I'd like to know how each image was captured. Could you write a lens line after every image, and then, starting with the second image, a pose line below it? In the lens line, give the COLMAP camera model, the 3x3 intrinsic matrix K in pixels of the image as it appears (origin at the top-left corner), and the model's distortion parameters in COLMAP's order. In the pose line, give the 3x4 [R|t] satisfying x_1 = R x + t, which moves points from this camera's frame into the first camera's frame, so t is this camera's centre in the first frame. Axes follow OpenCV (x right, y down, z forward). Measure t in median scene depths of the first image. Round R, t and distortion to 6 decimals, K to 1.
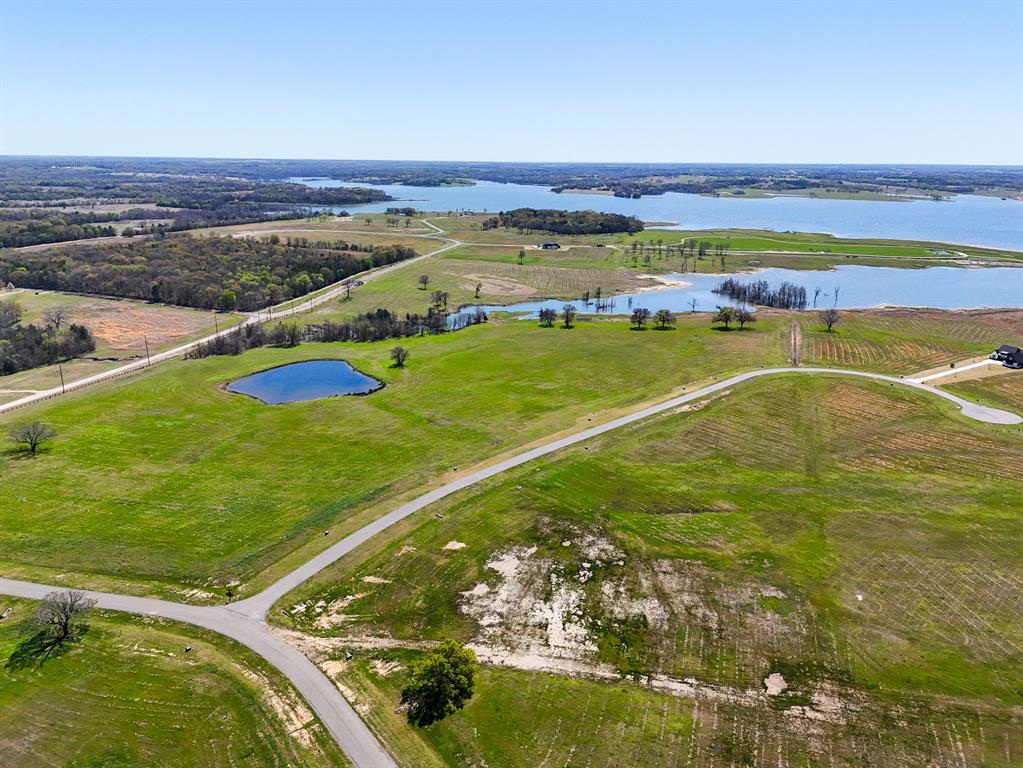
lens RADIAL K [[751.7, 0, 513.1], [0, 751.7, 386.1], [0, 0, 1]] dist [0.060307, -0.056667]
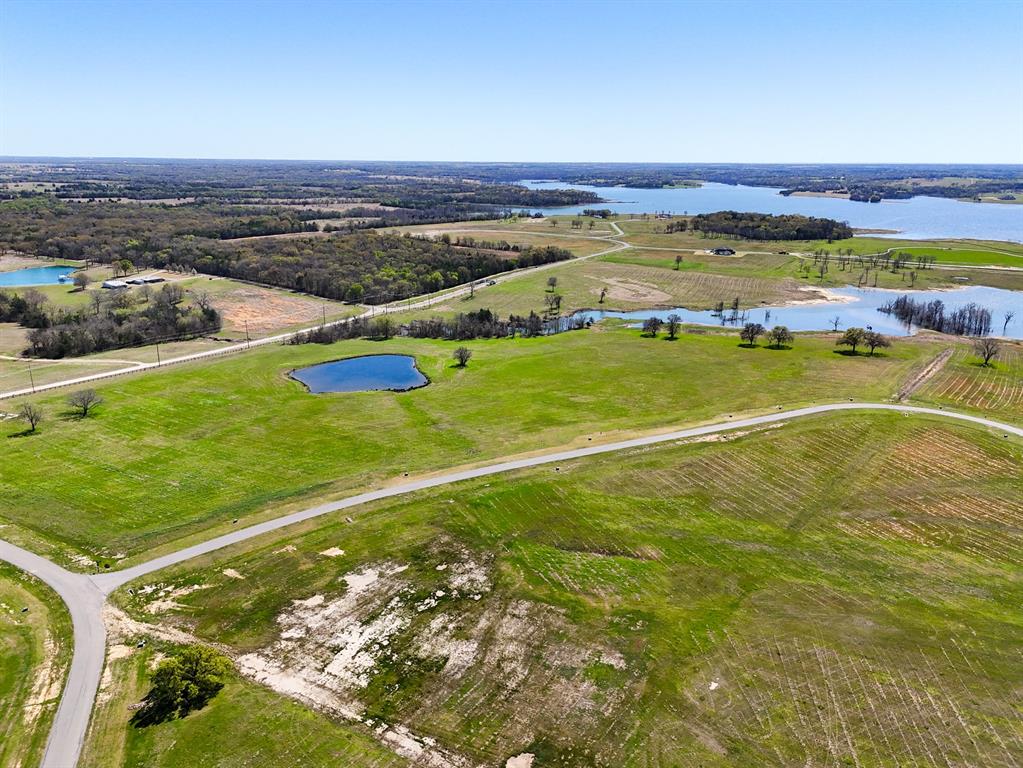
lens RADIAL K [[751.7, 0, 513.1], [0, 751.7, 386.1], [0, 0, 1]] dist [0.060307, -0.056667]
pose [[0.952190, 0.085094, -0.293417, 0.306168], [-0.085930, 0.996250, 0.010065, -0.023730], [0.293173, 0.015629, 0.955932, 0.095265]]
